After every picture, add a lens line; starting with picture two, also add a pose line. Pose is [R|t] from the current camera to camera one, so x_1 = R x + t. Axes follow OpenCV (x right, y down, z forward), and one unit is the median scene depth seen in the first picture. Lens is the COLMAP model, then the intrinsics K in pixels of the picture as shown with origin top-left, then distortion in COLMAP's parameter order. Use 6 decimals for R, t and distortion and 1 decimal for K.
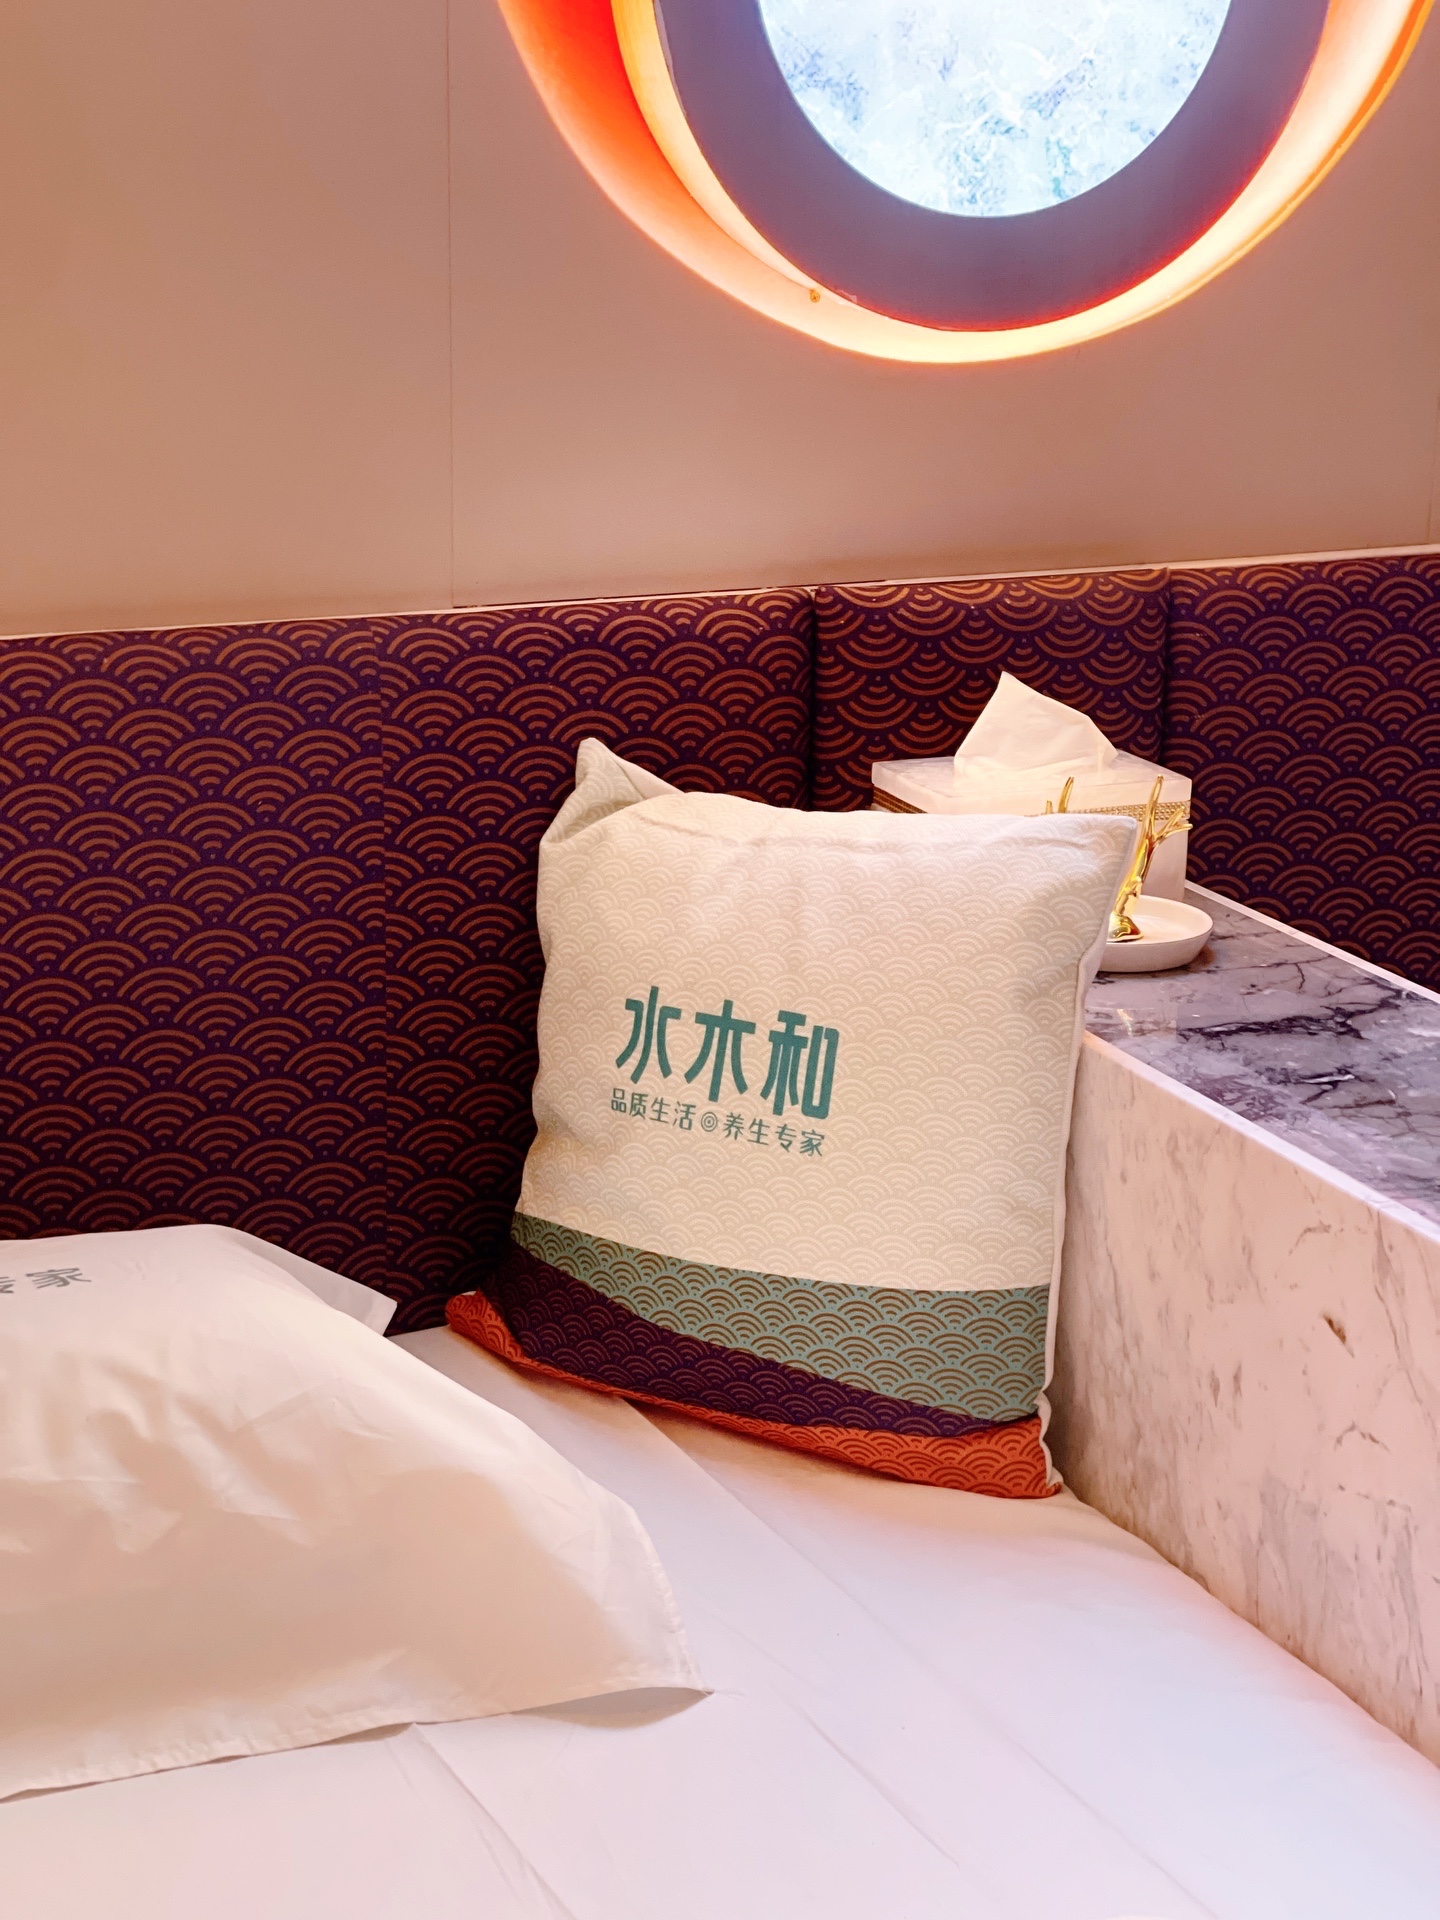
lens RADIAL K [[3584.7, 0, 720.9], [0, 3584.7, 960.5], [0, 0, 1]] dist [0.283647, 0.000000]
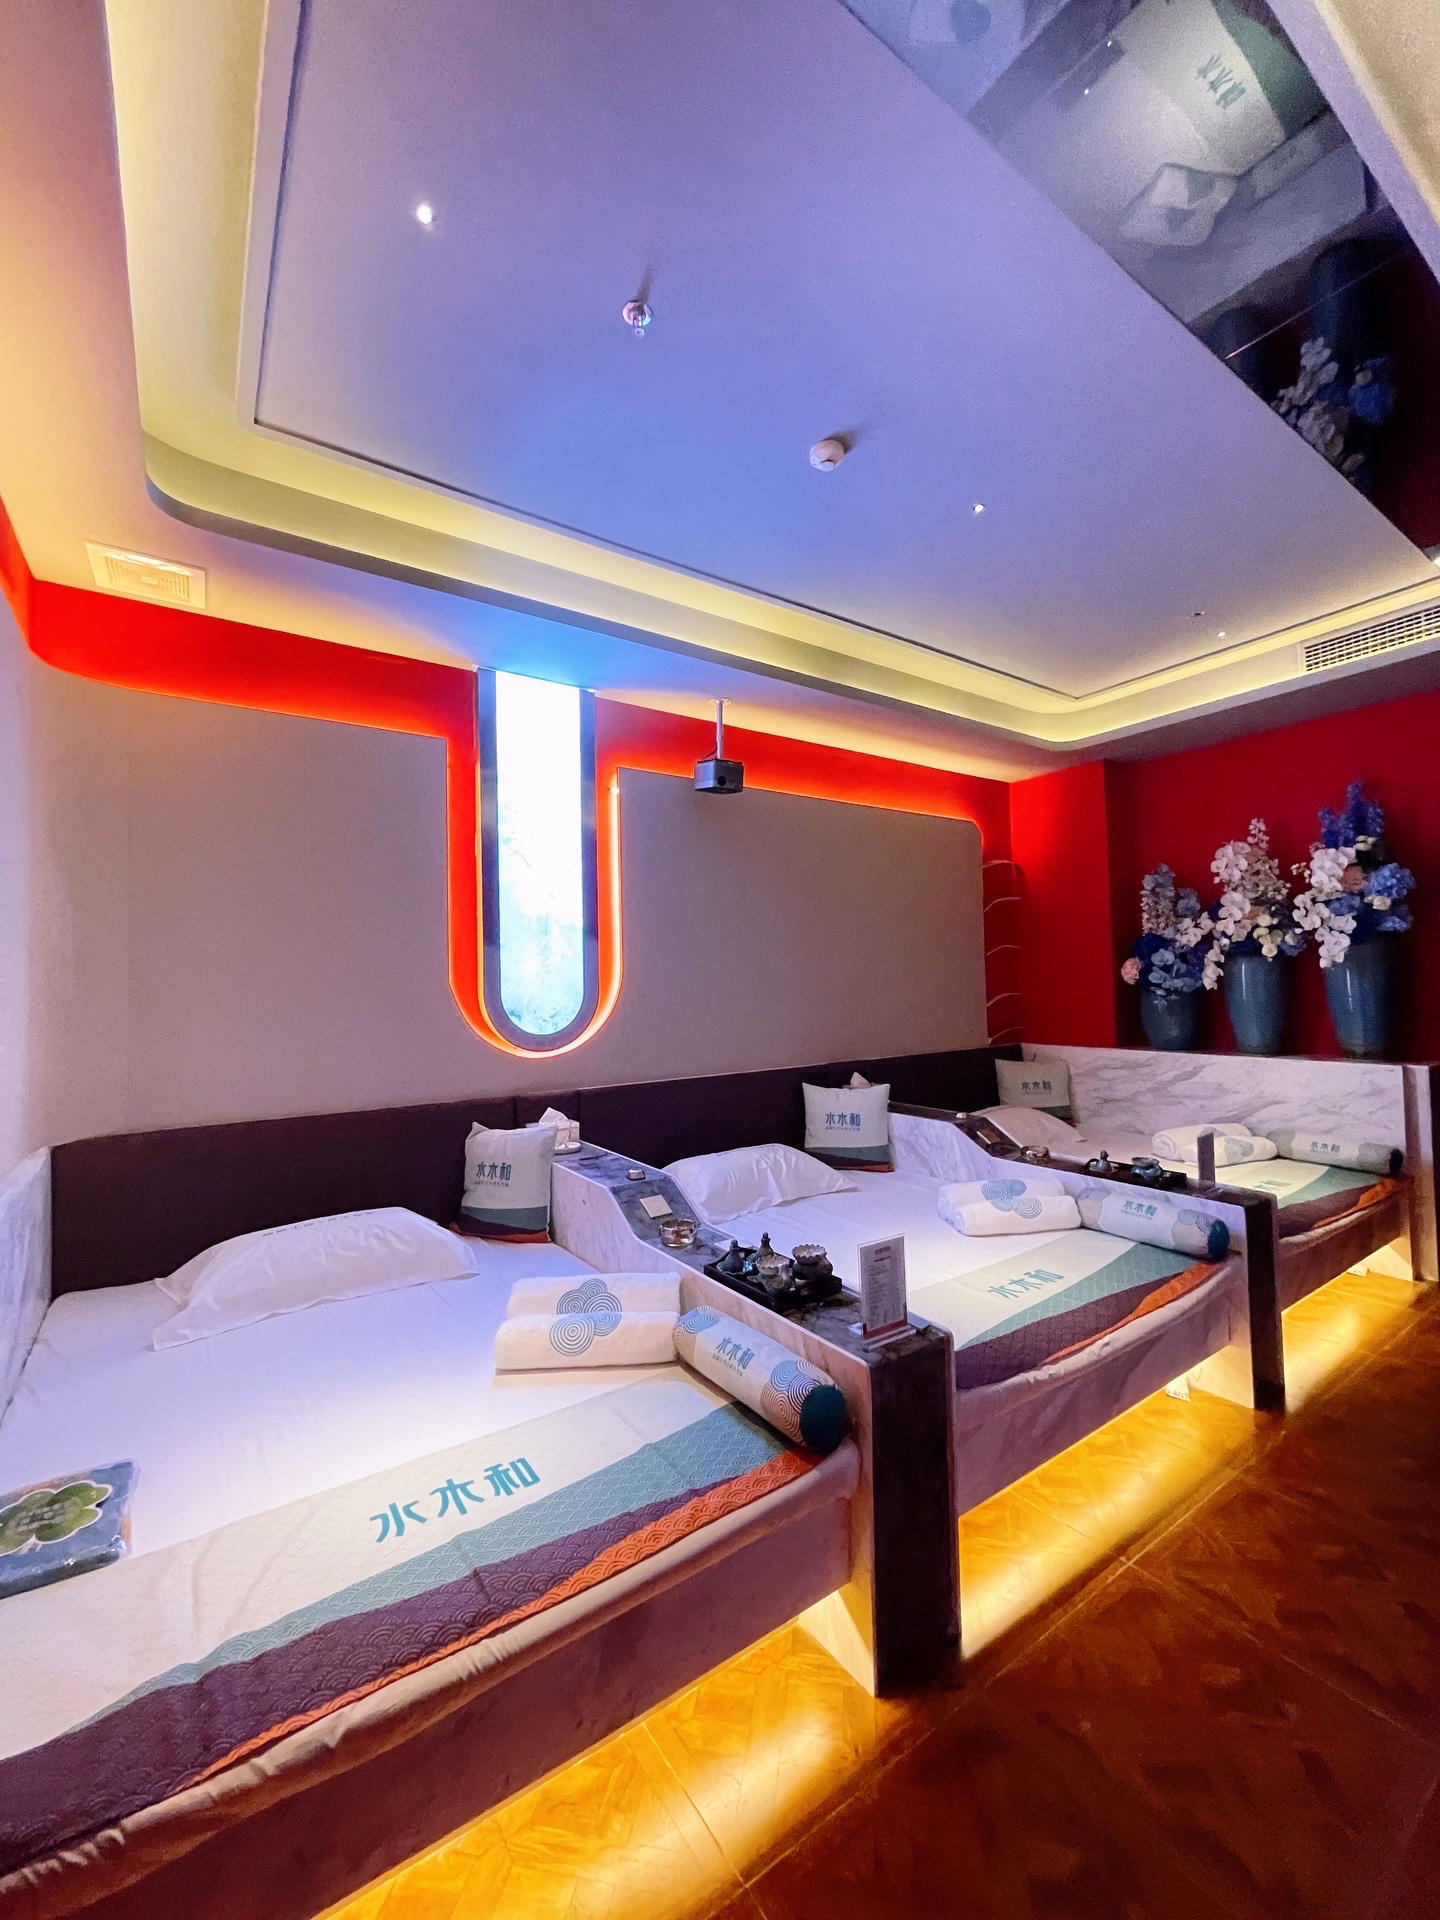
lens RADIAL K [[773.6, 0, 718.1], [0, 773.6, 956.7], [0, 0, 1]] dist [-0.000099, -0.000011]
pose [[0.983946, -0.035486, 0.174902, 0.149415], [0.087640, 0.949800, -0.300333, 0.100998], [-0.155464, 0.310840, 0.937662, -0.360766]]
